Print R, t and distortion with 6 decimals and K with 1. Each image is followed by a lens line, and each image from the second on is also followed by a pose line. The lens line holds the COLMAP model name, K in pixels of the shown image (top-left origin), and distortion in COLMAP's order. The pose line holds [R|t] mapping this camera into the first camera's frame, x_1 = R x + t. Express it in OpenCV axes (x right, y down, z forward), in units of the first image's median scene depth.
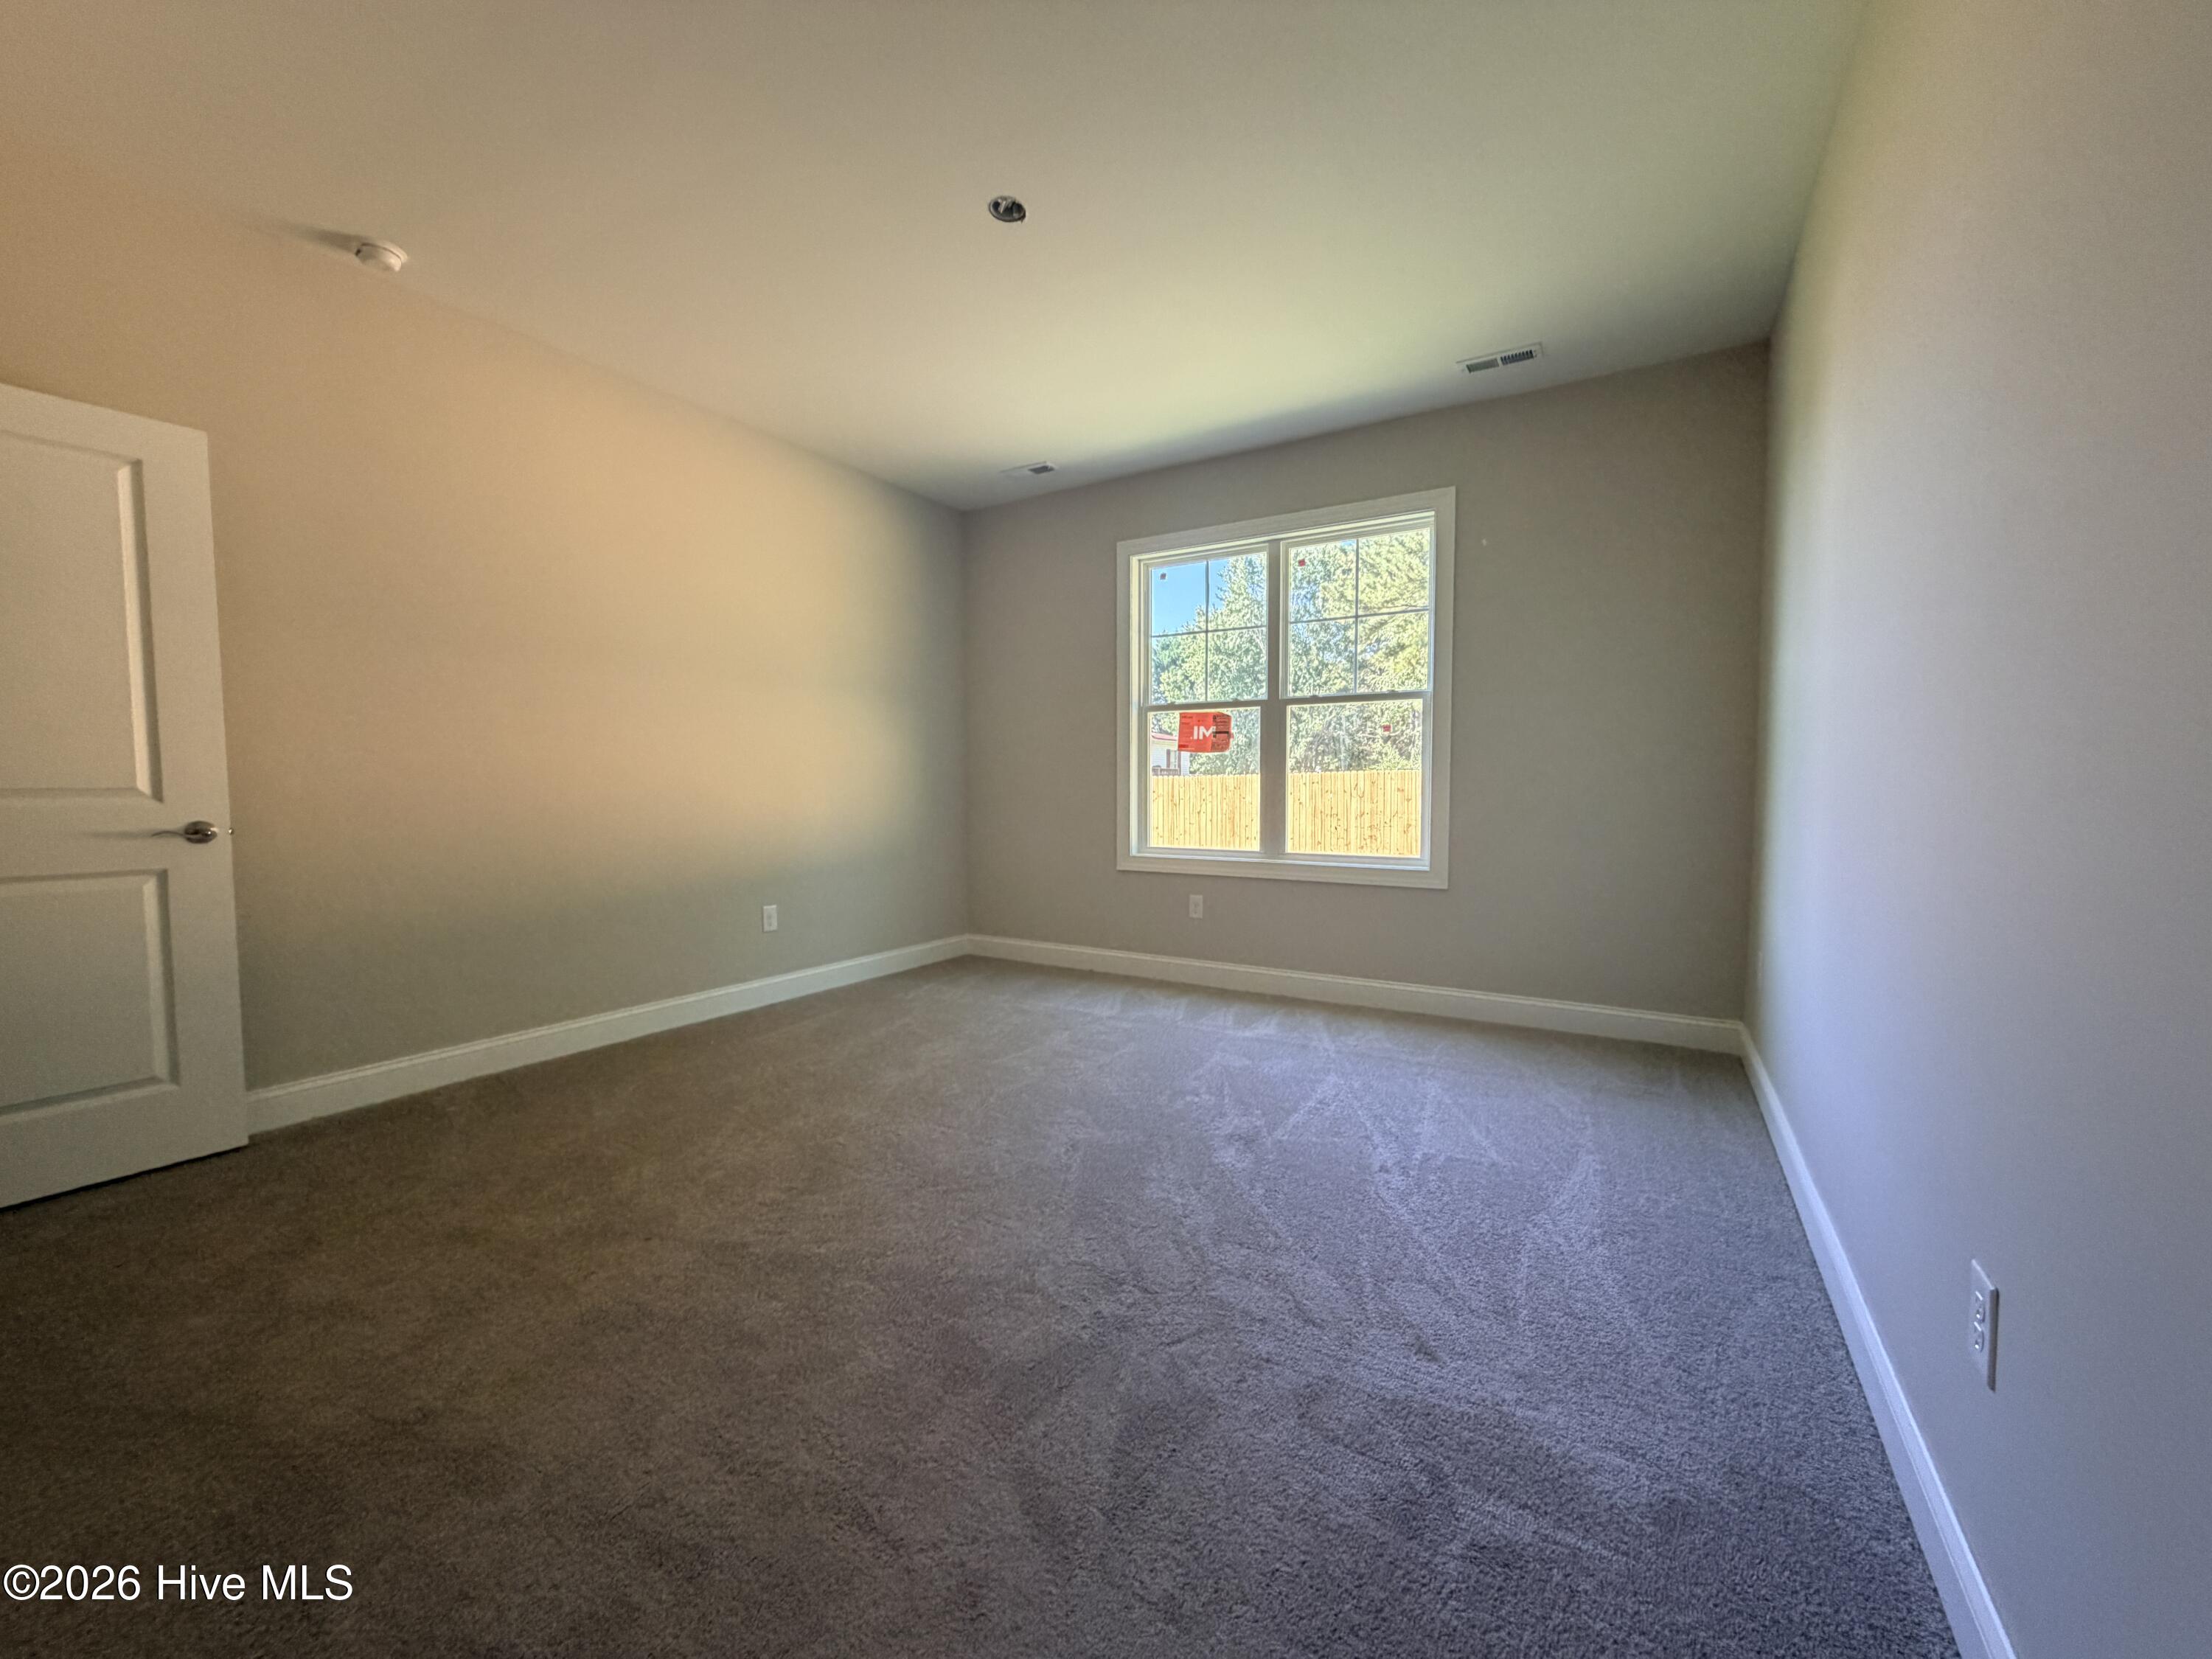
lens RADIAL K [[882.7, 0, 1109.1], [0, 882.7, 824.5], [0, 0, 1]] dist [0.003647, 0.000239]
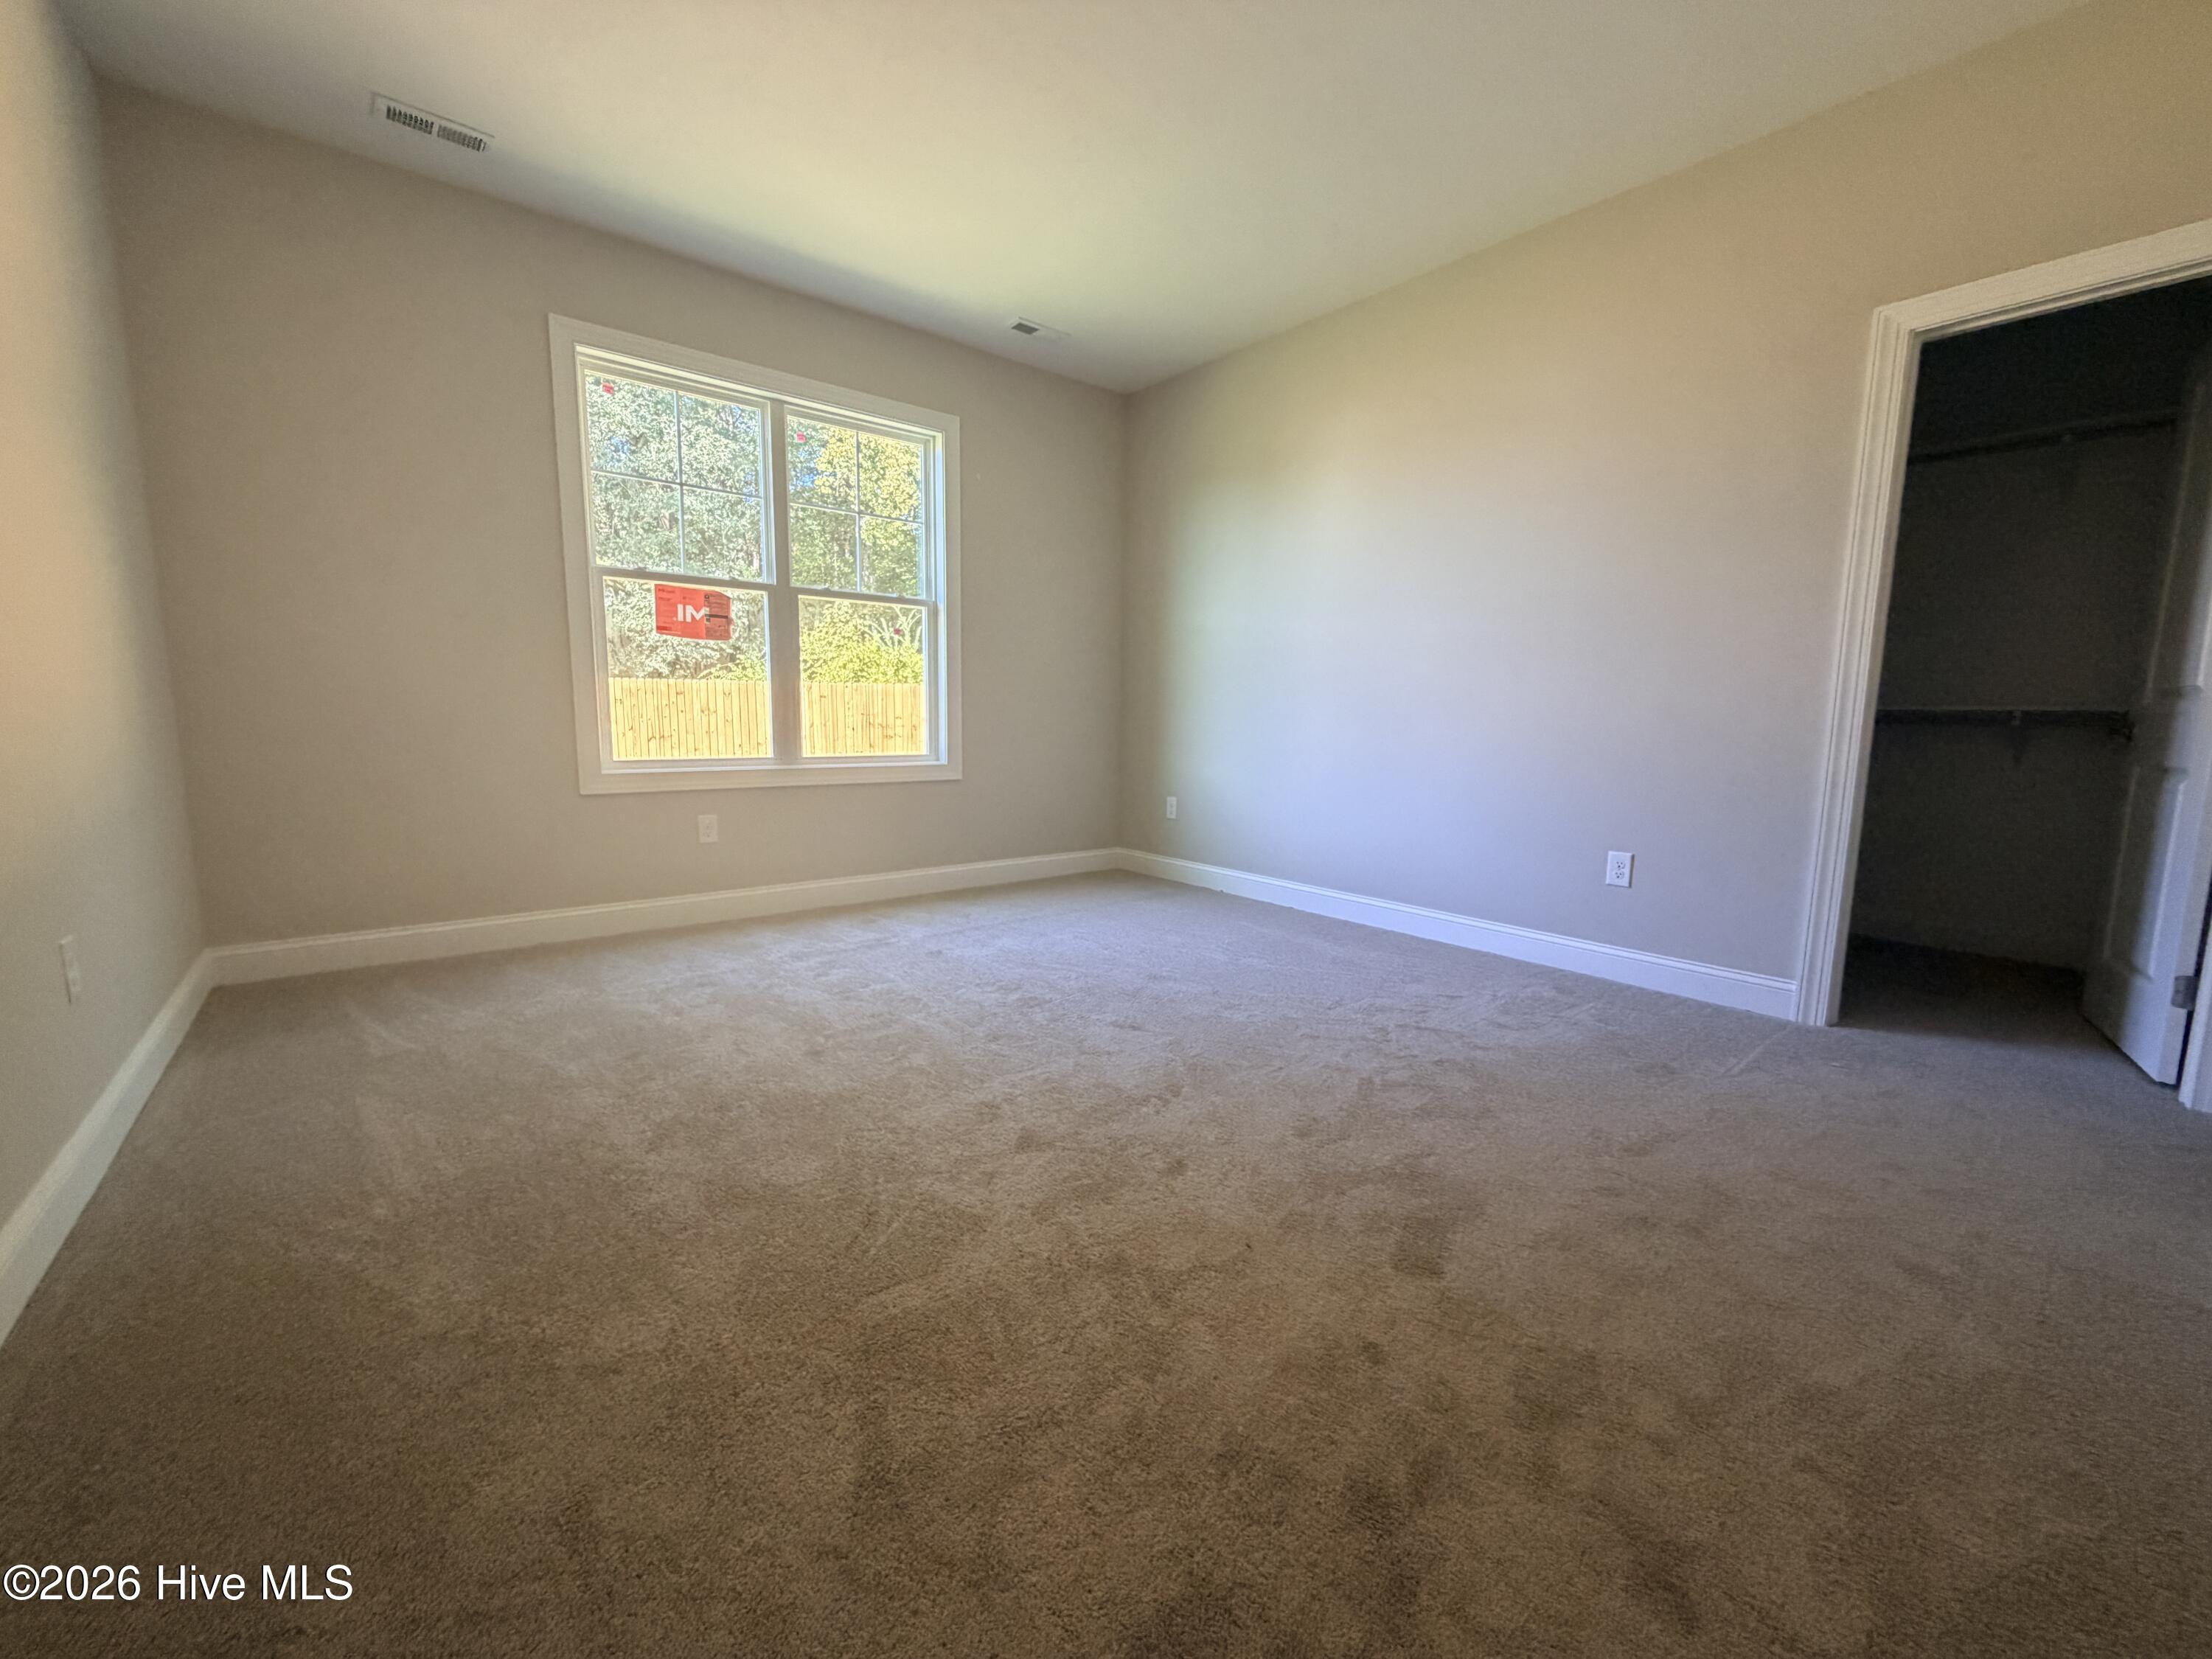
lens RADIAL K [[882.7, 0, 1124.1], [0, 882.7, 825.7], [0, 0, 1]] dist [0.003647, 0.000239]
pose [[0.334144, -0.122207, 0.934566, -0.550534], [0.020760, 0.992272, 0.122330, -0.002694], [-0.942294, -0.021475, 0.334098, 0.362011]]
